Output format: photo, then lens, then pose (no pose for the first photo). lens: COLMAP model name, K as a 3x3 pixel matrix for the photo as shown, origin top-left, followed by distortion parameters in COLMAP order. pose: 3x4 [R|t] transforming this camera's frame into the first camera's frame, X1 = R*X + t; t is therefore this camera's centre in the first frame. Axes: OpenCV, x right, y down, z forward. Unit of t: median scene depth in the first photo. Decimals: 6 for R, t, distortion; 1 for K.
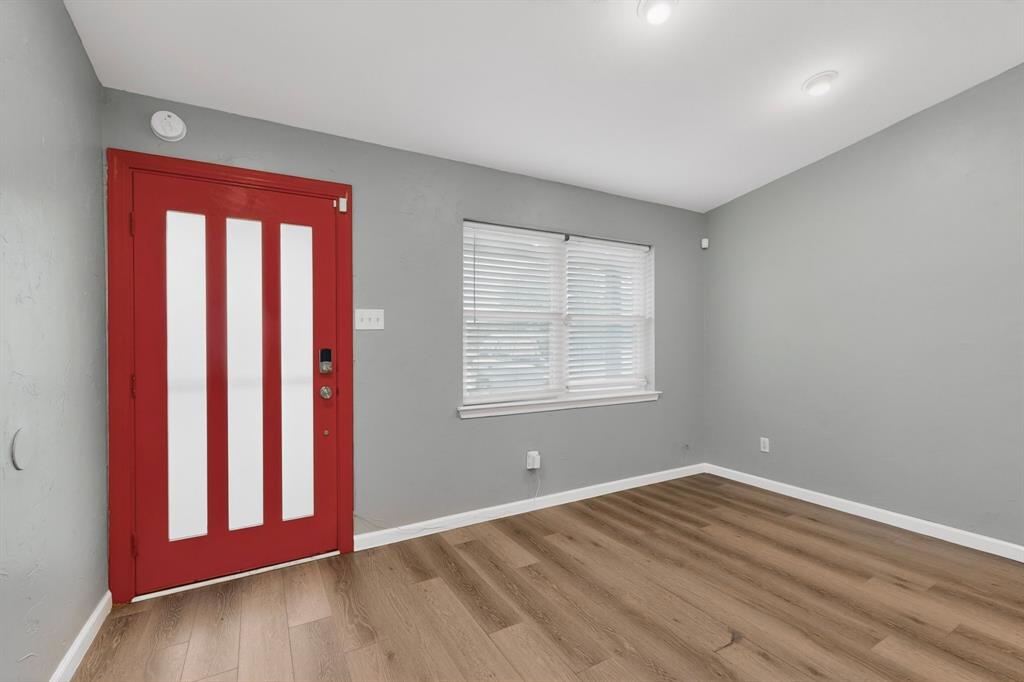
lens RADIAL K [[448.6, 0, 512.0], [0, 448.6, 341.0], [0, 0, 1]] dist [0.003766, 0.000301]
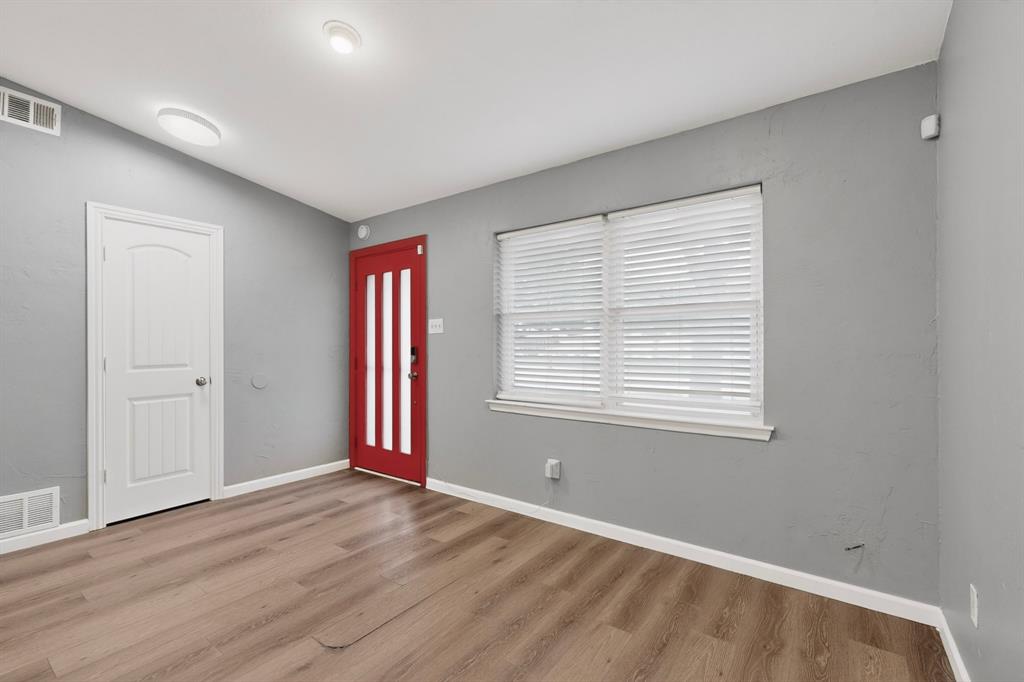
lens RADIAL K [[445.7, 0, 513.6], [0, 445.7, 341.2], [0, 0, 1]] dist [-0.000474, -0.001172]
pose [[0.405547, -0.005340, -0.914058, 1.010893], [0.001949, 0.999986, -0.004977, 0.004314], [0.914072, 0.000237, 0.405552, 0.638533]]
